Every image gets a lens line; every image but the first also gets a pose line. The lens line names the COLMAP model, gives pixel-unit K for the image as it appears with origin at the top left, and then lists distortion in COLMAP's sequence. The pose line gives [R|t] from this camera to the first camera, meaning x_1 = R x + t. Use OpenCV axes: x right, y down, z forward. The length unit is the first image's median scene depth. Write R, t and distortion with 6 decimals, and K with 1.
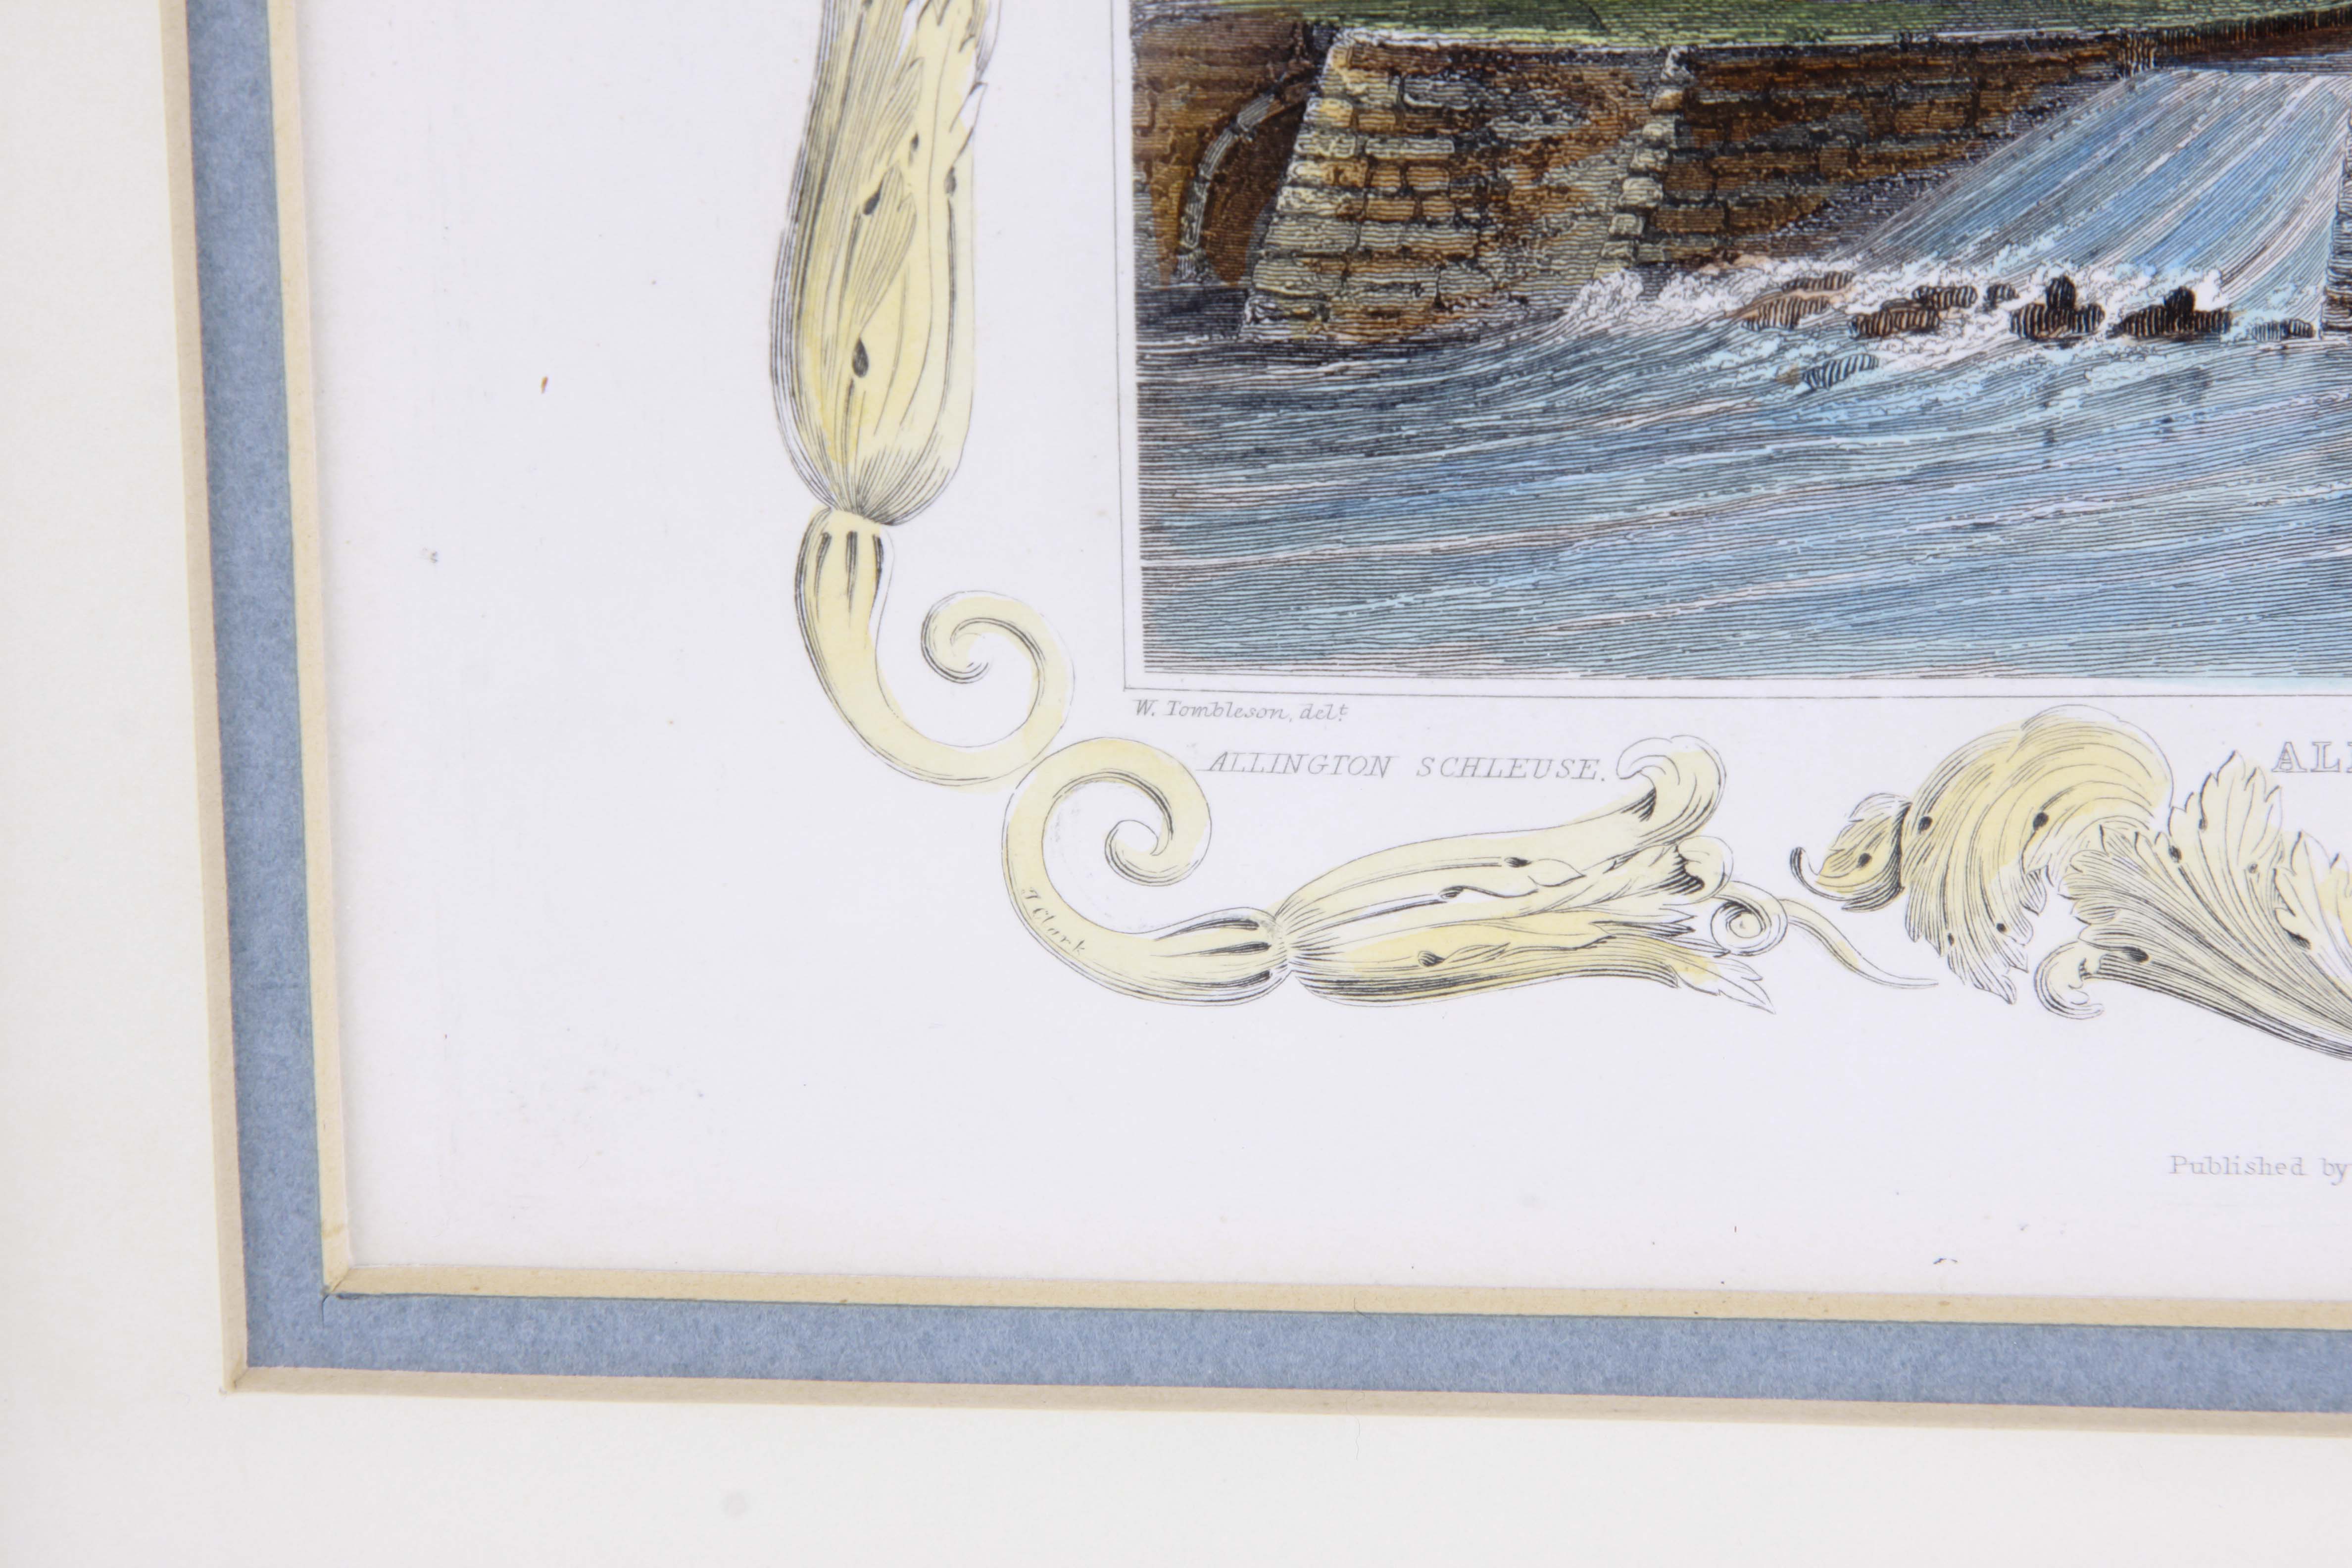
lens RADIAL K [[9418.5, 0, 1171.1], [0, 9418.5, 784.0], [0, 0, 1]] dist [0.319572, 0.000000]
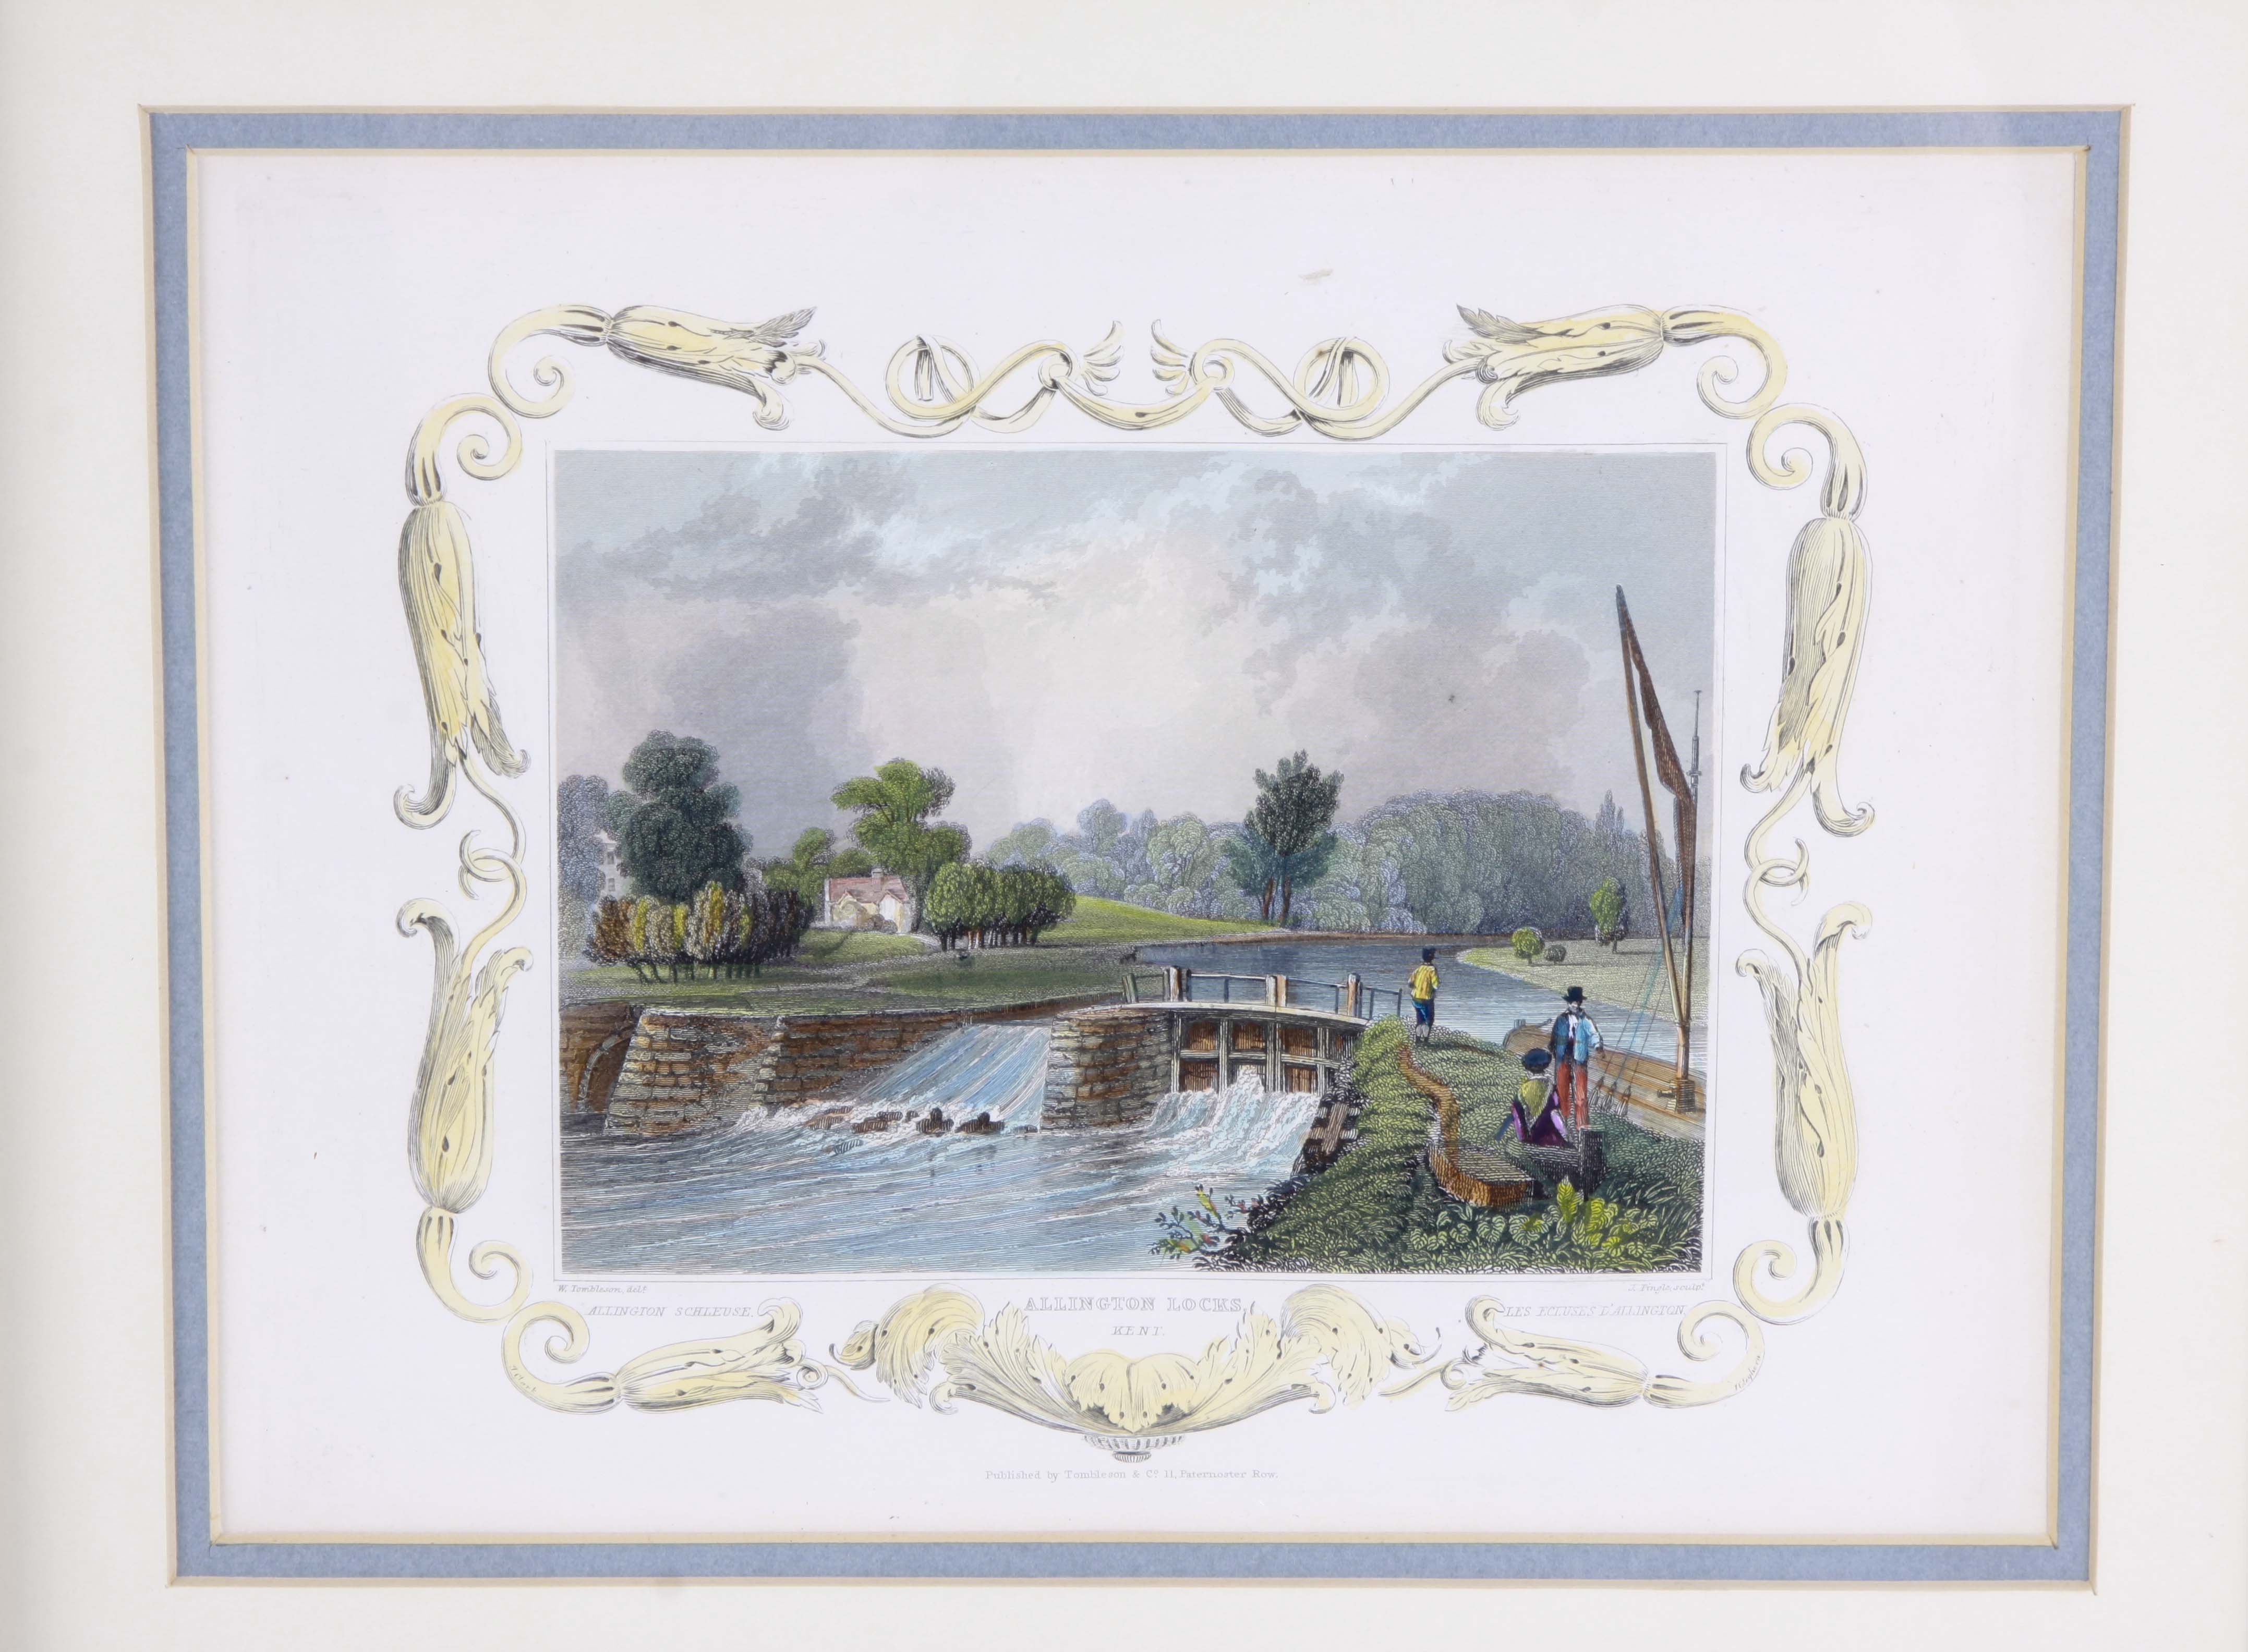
lens RADIAL K [[8122.8, 0, 1135.7], [0, 8122.8, 834.4], [0, 0, 1]] dist [0.339842, 0.000000]
pose [[0.995209, 0.000153, 0.097769, -0.061224], [0.010196, 0.994384, -0.105344, 0.098440], [-0.097236, 0.105837, 0.989618, -1.103479]]
